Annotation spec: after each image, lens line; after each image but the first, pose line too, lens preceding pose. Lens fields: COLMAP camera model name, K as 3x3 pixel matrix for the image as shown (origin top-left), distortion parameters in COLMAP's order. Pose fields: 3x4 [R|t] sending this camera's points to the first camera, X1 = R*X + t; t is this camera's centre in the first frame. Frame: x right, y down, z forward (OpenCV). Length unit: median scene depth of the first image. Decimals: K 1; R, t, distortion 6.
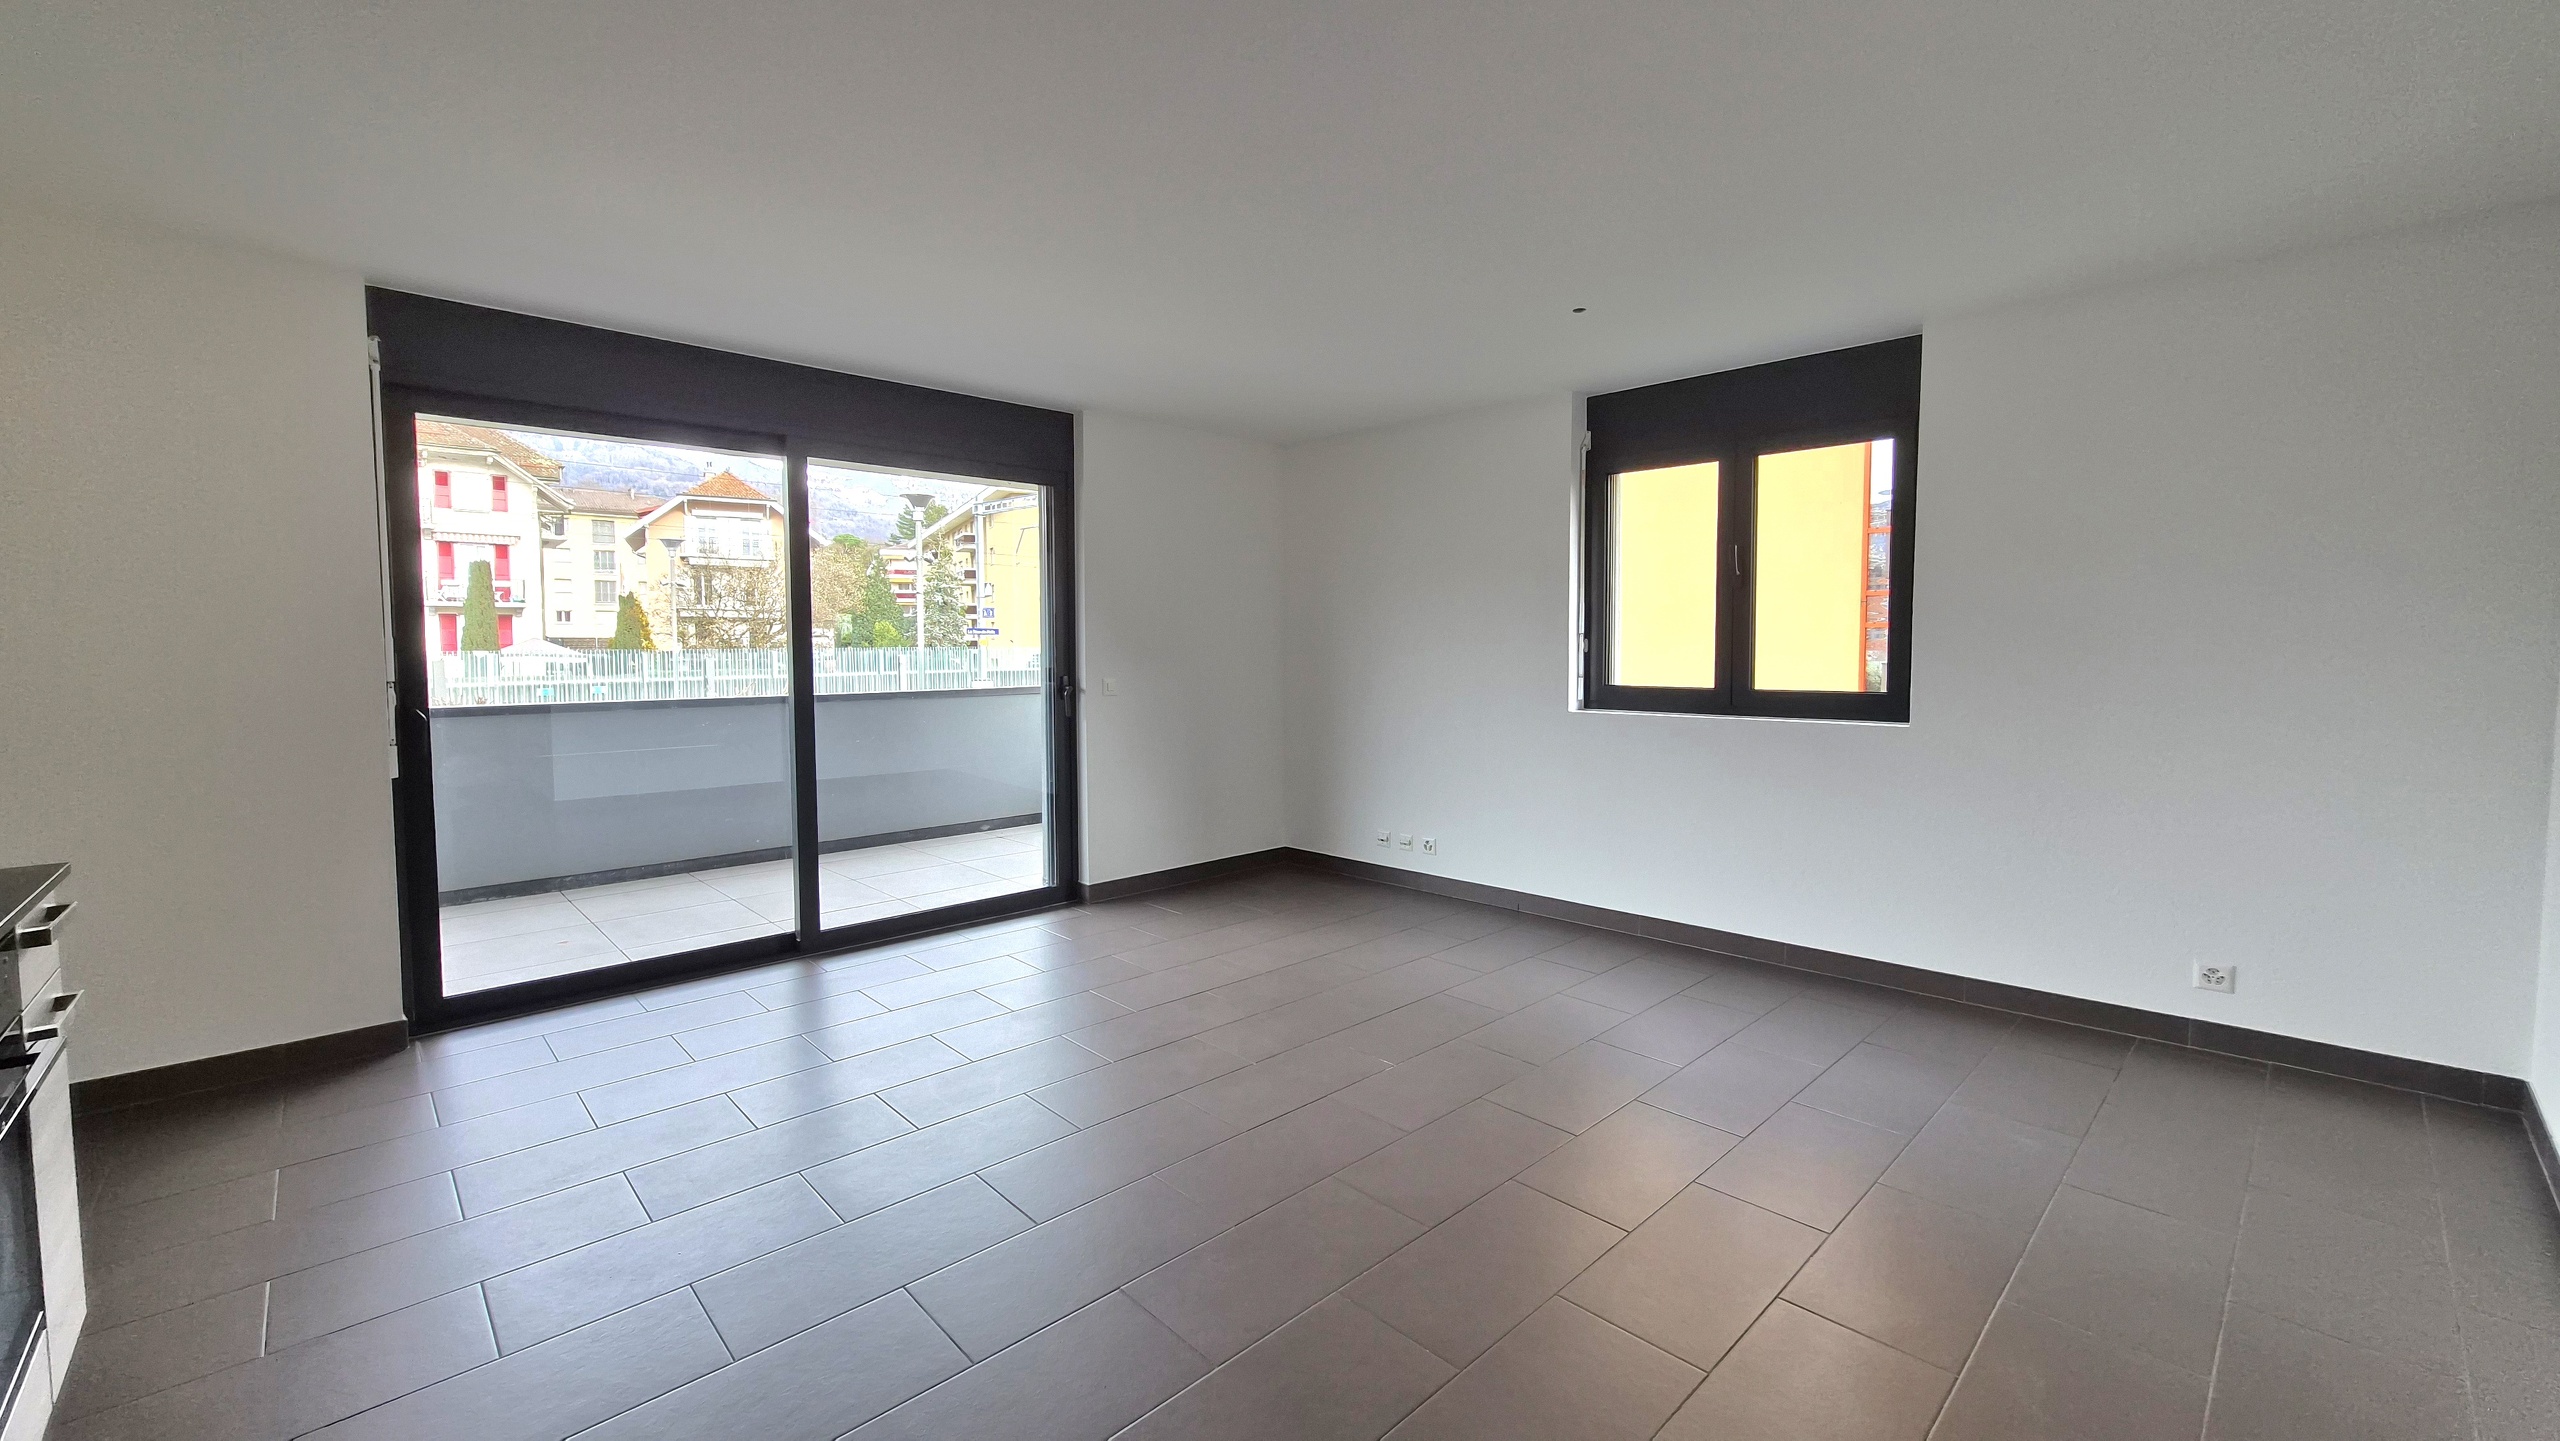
lens RADIAL K [[1011.7, 0, 1283.2], [0, 1011.7, 726.9], [0, 0, 1]] dist [0.002038, 0.000439]
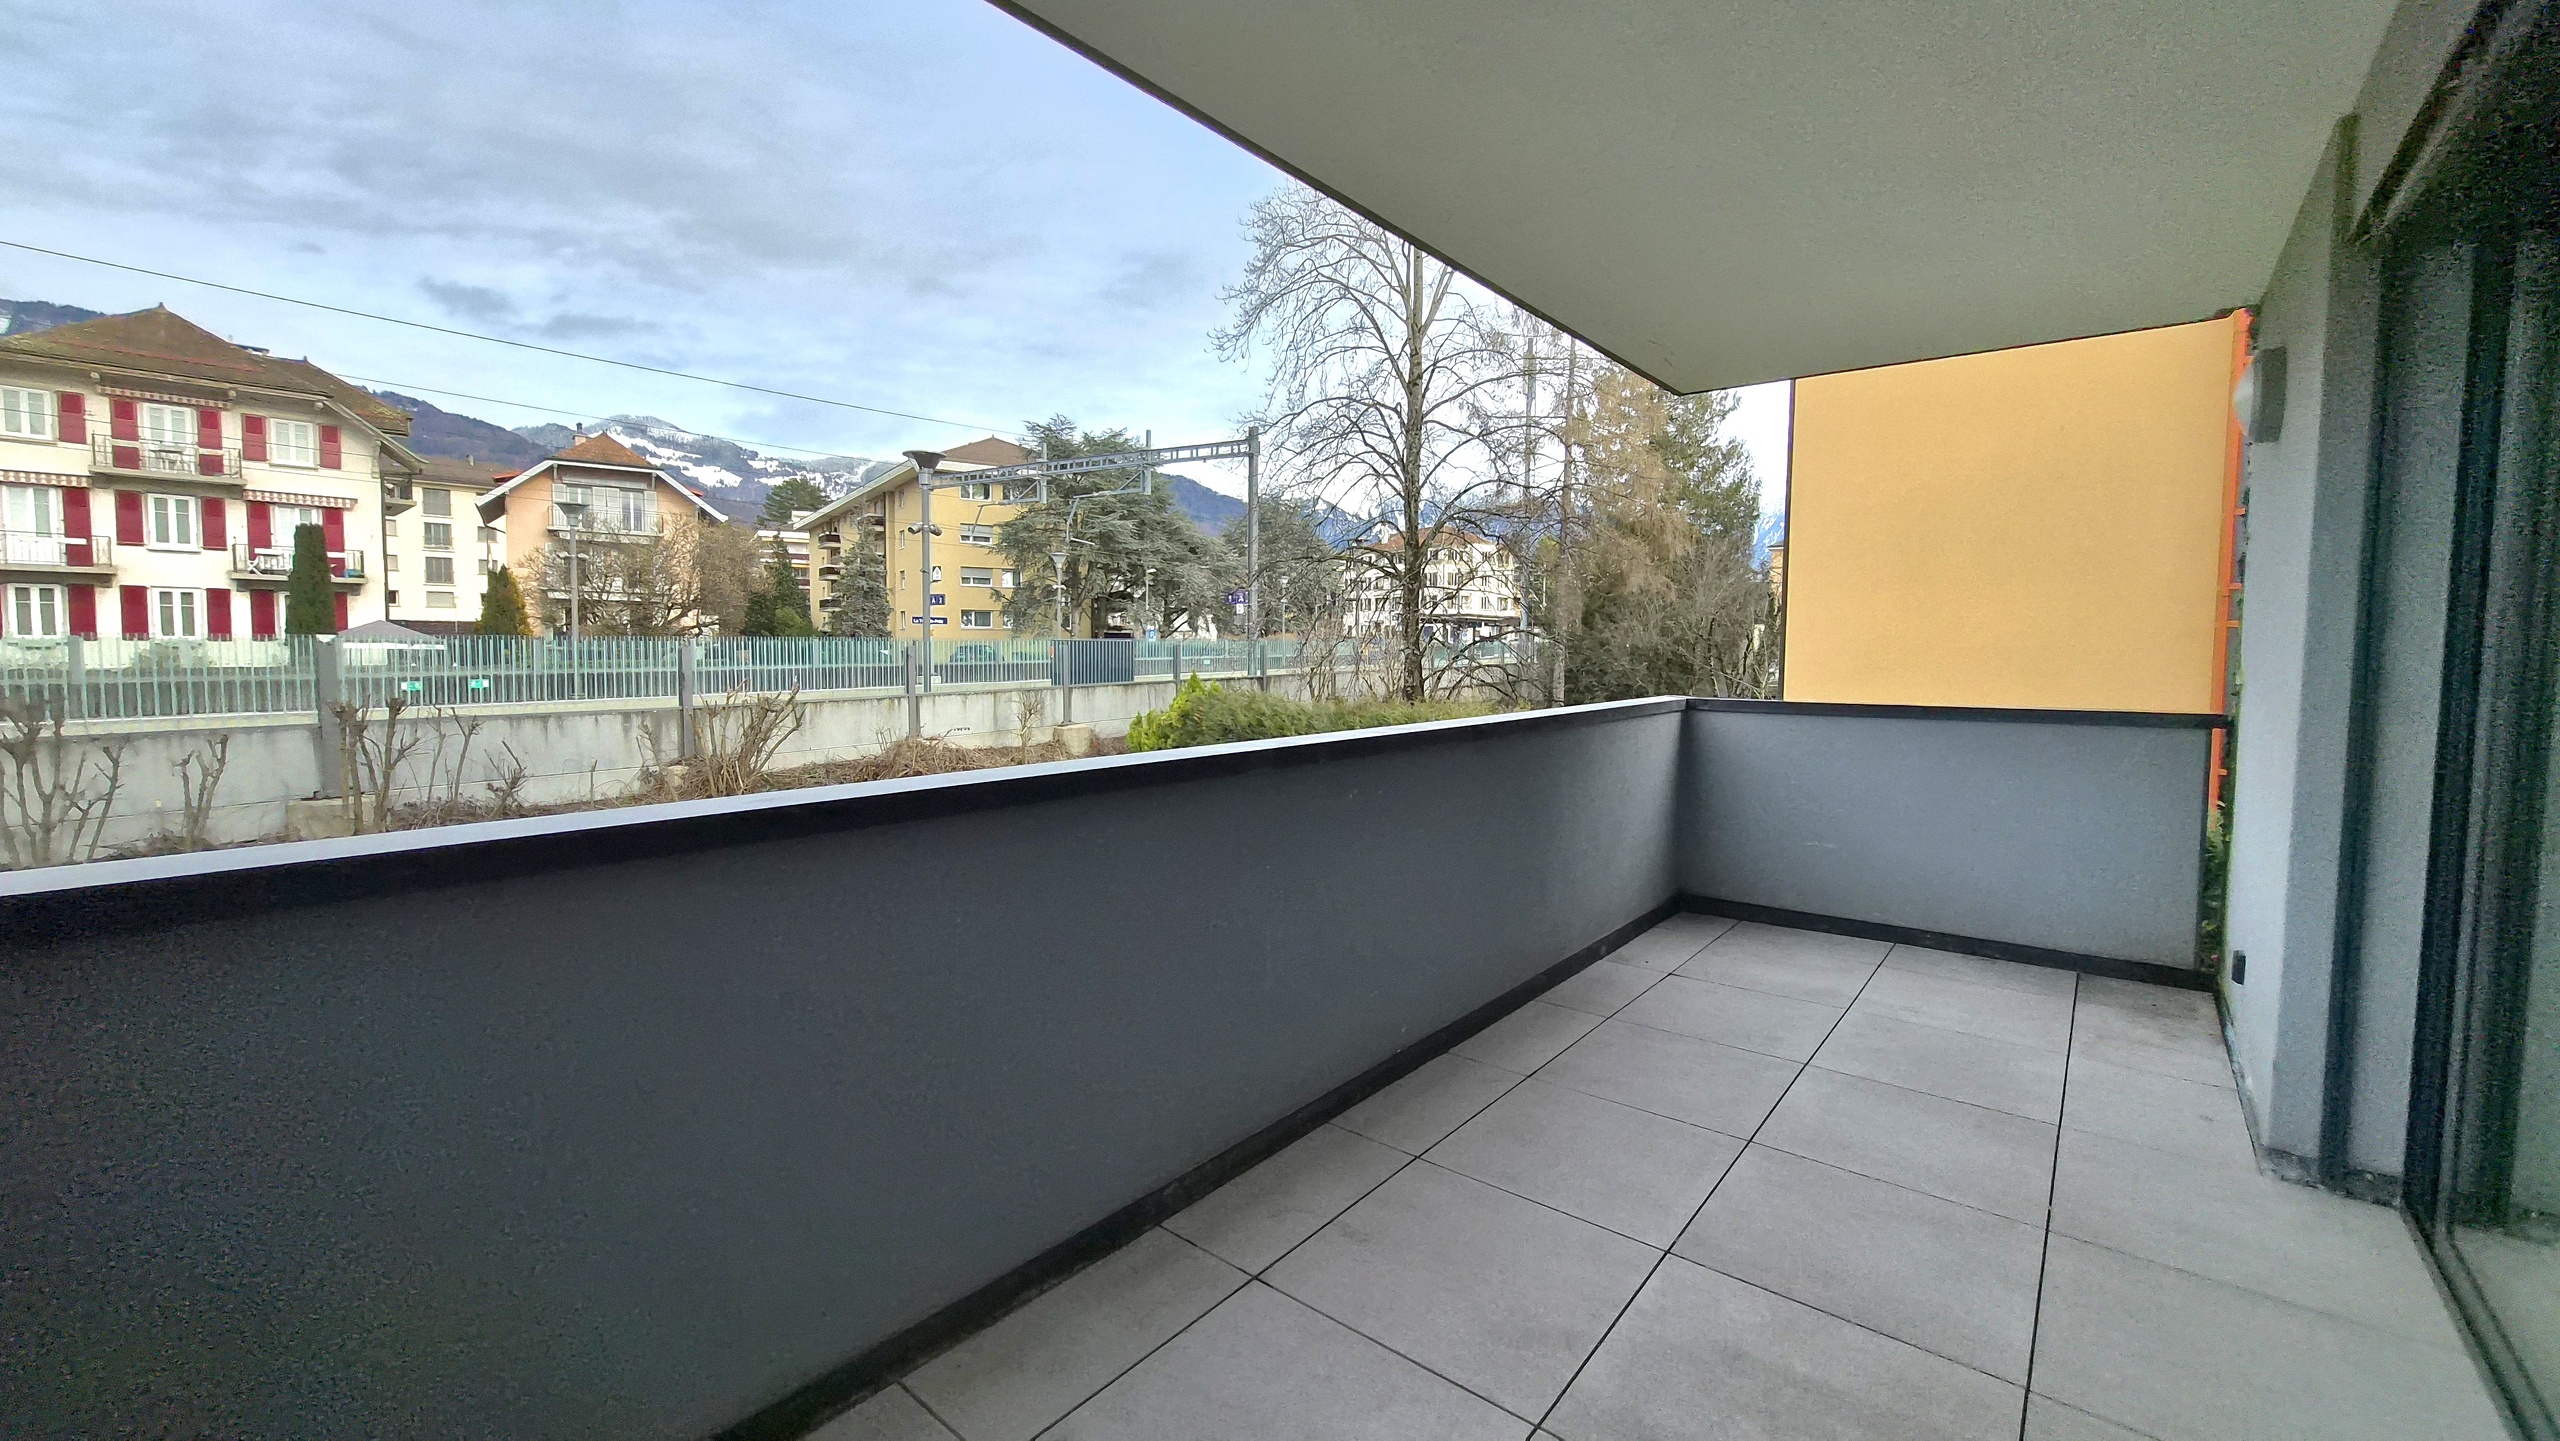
lens RADIAL K [[1011.7, 0, 1287.7], [0, 1011.7, 711.8], [0, 0, 1]] dist [0.002038, 0.000439]
pose [[0.992442, 0.002556, 0.122687, -0.094632], [-0.001200, 0.999937, -0.011122, -0.004369], [-0.122708, 0.010890, 0.992383, 0.080090]]
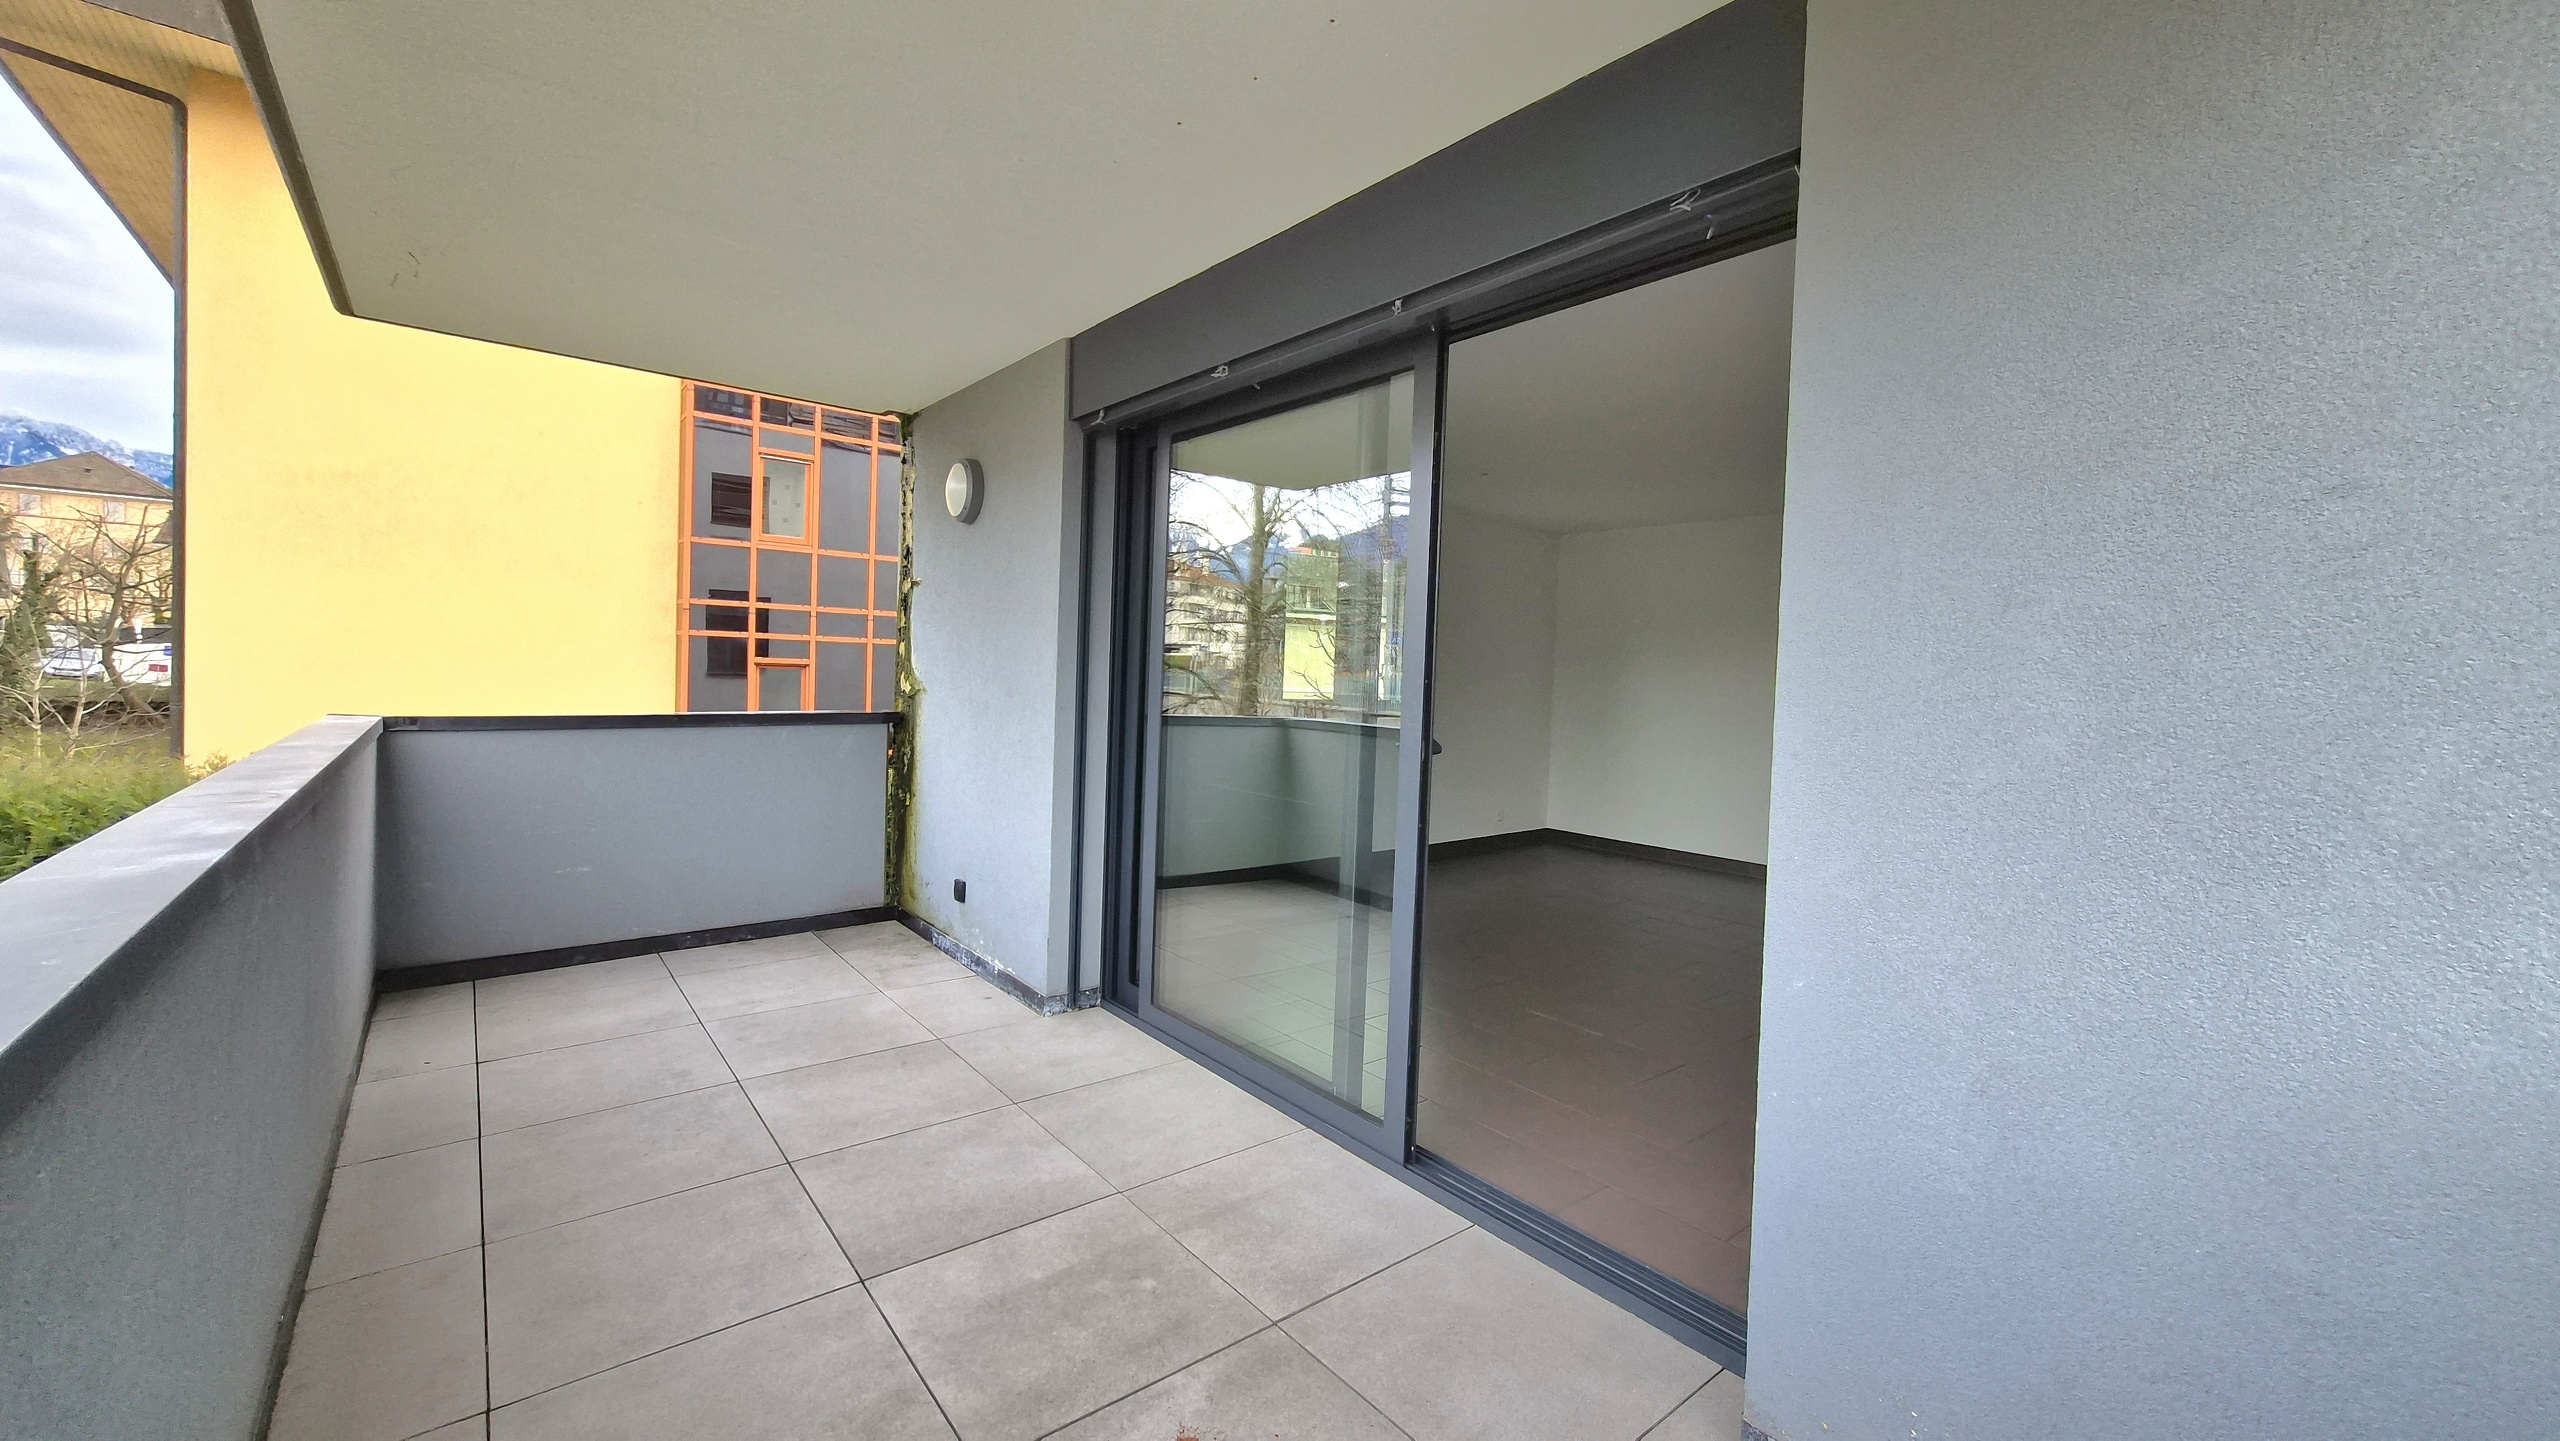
lens RADIAL K [[1011.7, 0, 1277.5], [0, 1011.7, 711.5], [0, 0, 1]] dist [0.002038, 0.000439]
pose [[0.083000, -0.034429, 0.995955, -0.195110], [0.048179, 0.998373, 0.030497, -0.014839], [-0.995384, 0.045453, 0.084523, 0.180288]]
